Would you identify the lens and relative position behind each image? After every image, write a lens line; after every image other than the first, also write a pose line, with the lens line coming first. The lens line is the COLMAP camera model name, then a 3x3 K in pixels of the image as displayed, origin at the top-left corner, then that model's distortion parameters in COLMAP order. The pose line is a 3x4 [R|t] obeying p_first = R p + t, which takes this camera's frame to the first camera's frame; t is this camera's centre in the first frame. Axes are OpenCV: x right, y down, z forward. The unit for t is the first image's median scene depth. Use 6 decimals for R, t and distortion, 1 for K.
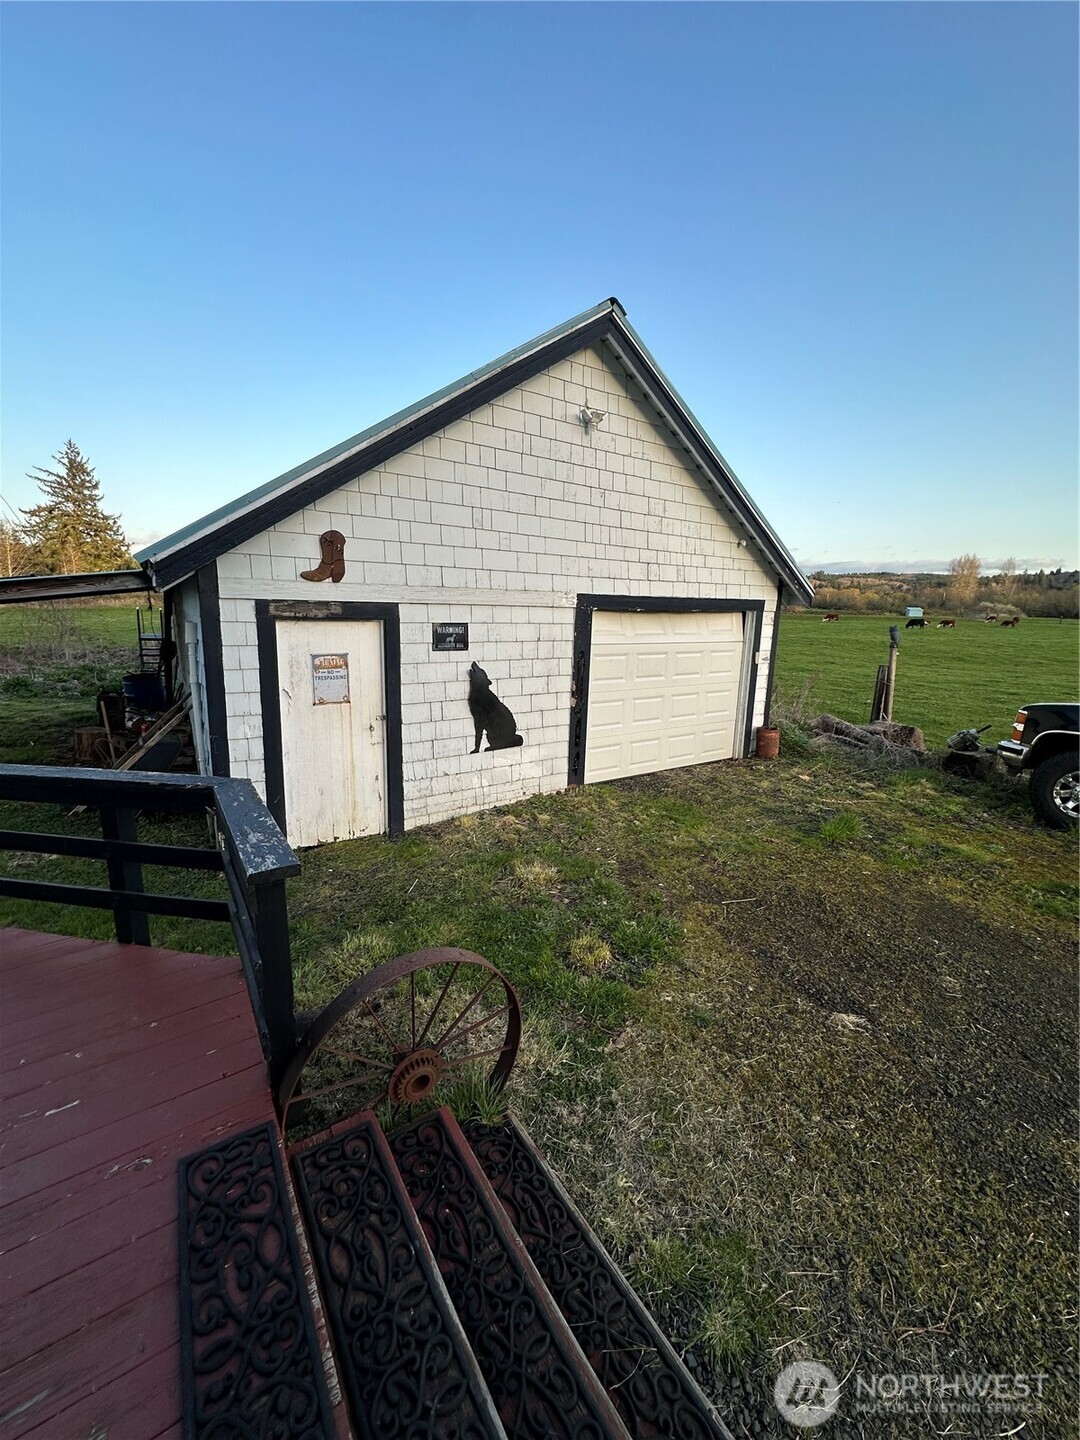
lens RADIAL K [[568.4, 0, 542.8], [0, 568.4, 717.5], [0, 0, 1]] dist [-0.010939, -0.000027]
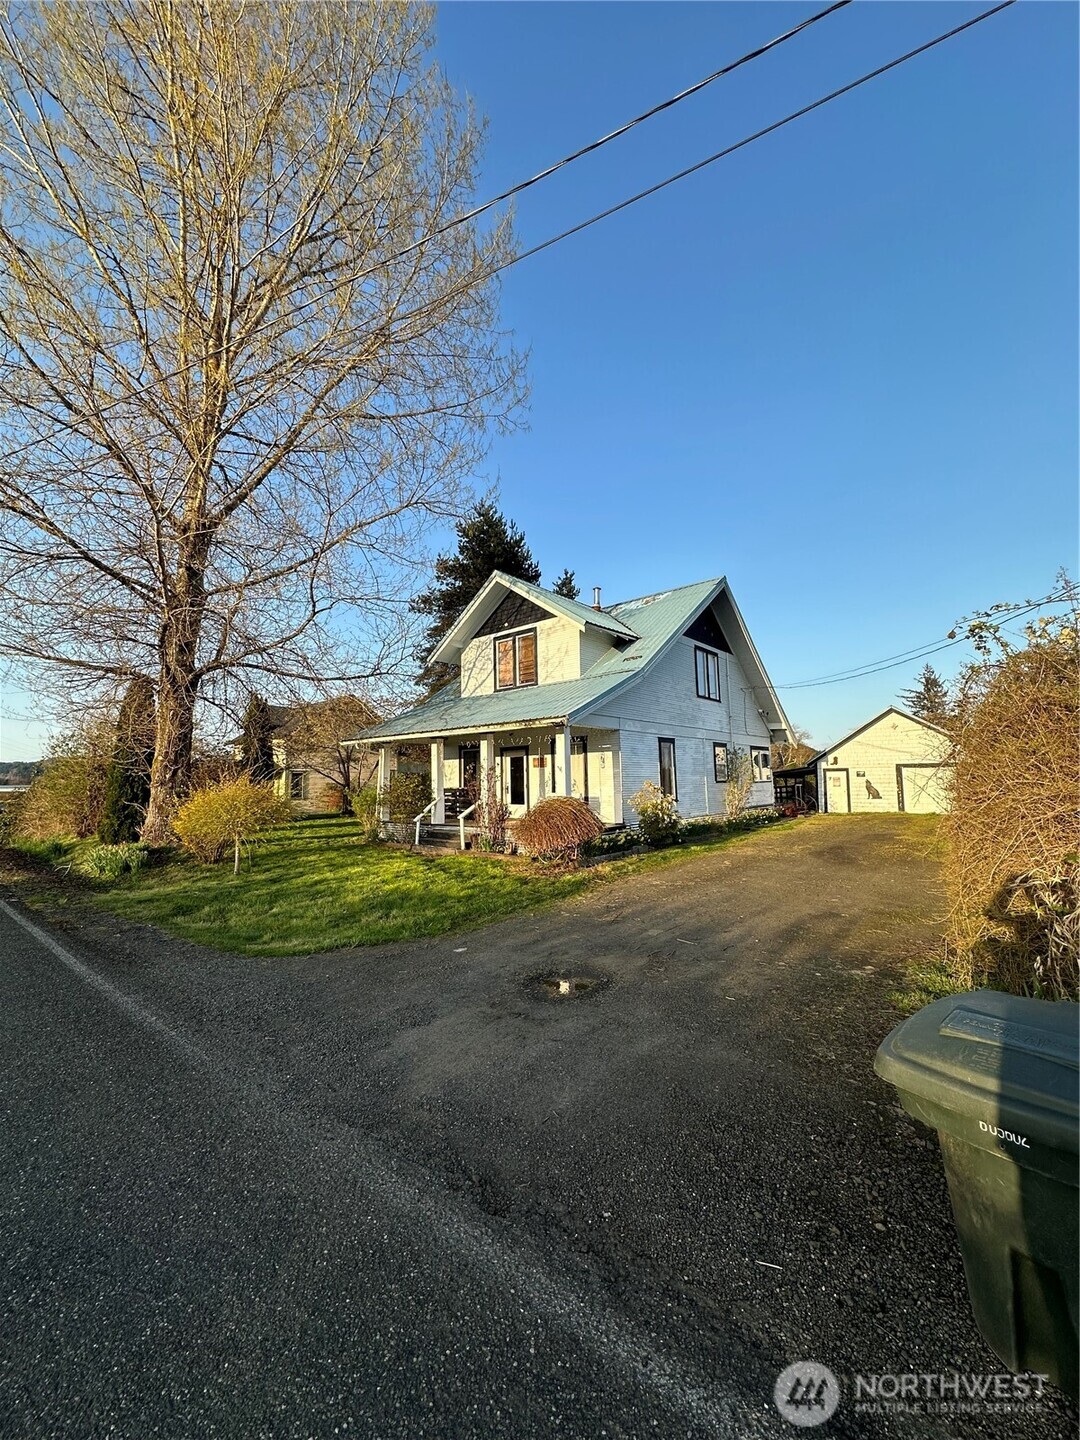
lens RADIAL K [[568.4, 0, 540.6], [0, 568.4, 717.6], [0, 0, 1]] dist [-0.010939, -0.000027]
pose [[0.261037, -0.138091, -0.955401, 3.880489], [-0.179181, 0.965585, -0.188519, 0.812152], [0.948554, 0.220400, 0.227310, -2.882256]]
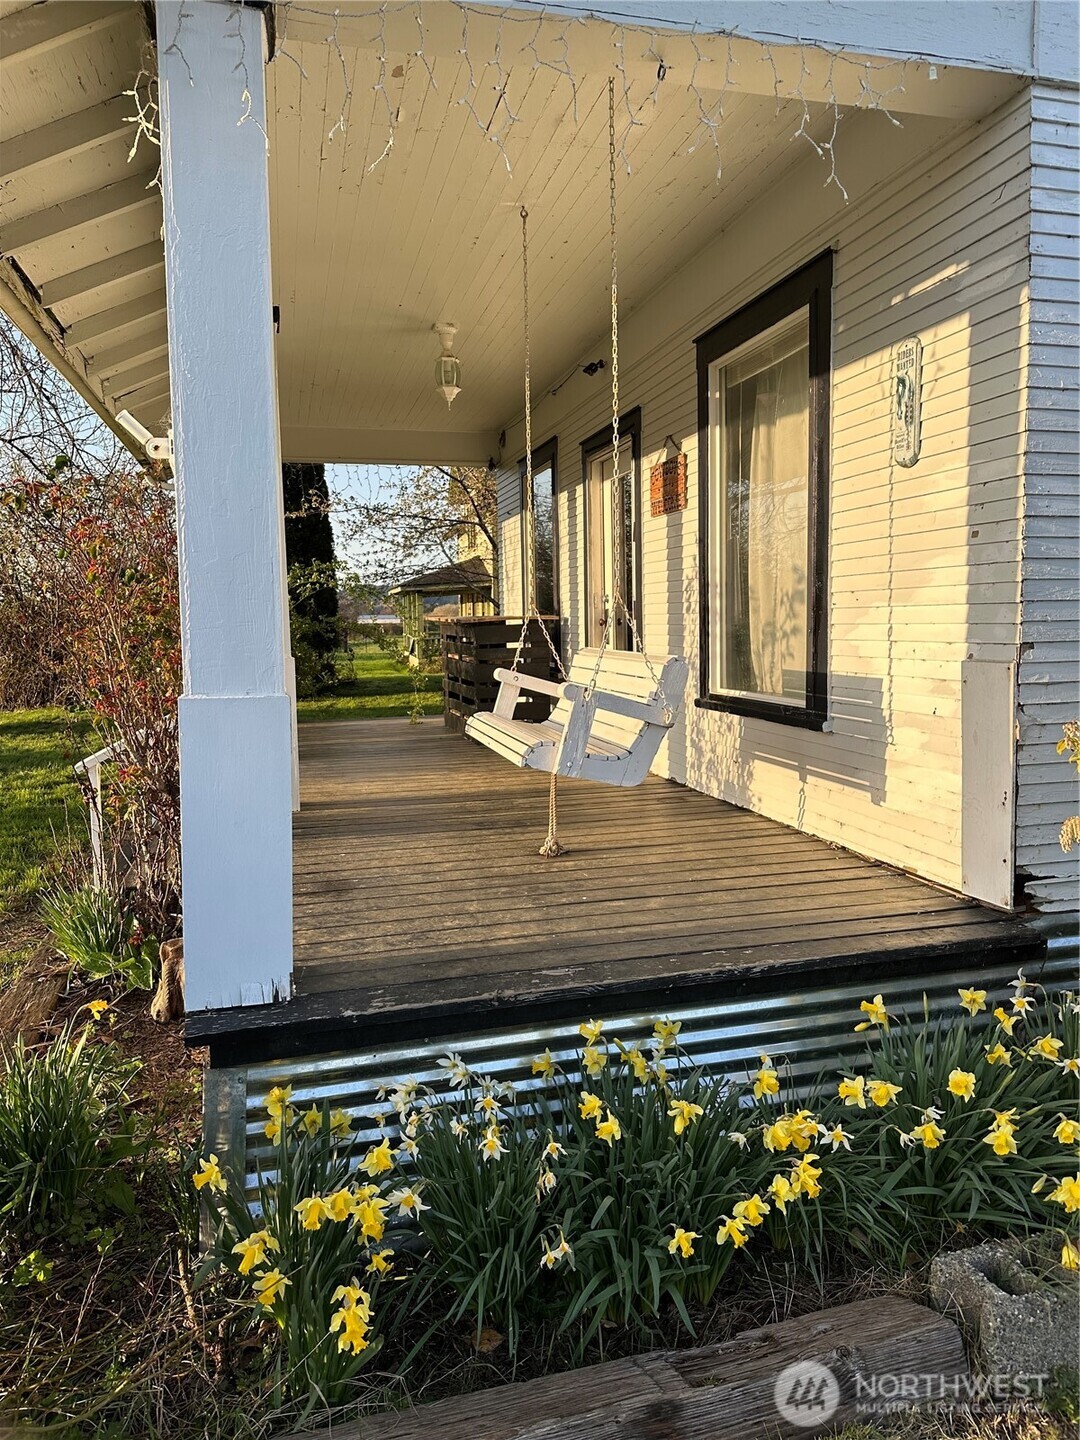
lens RADIAL K [[991.8, 0, 541.3], [0, 991.8, 718.9], [0, 0, 1]] dist [0.045587, -0.025555]
pose [[-0.326614, 0.072290, -0.942389, 1.794988], [-0.192329, 0.971126, 0.141152, 0.565110], [0.925382, 0.227351, -0.303280, -1.807336]]
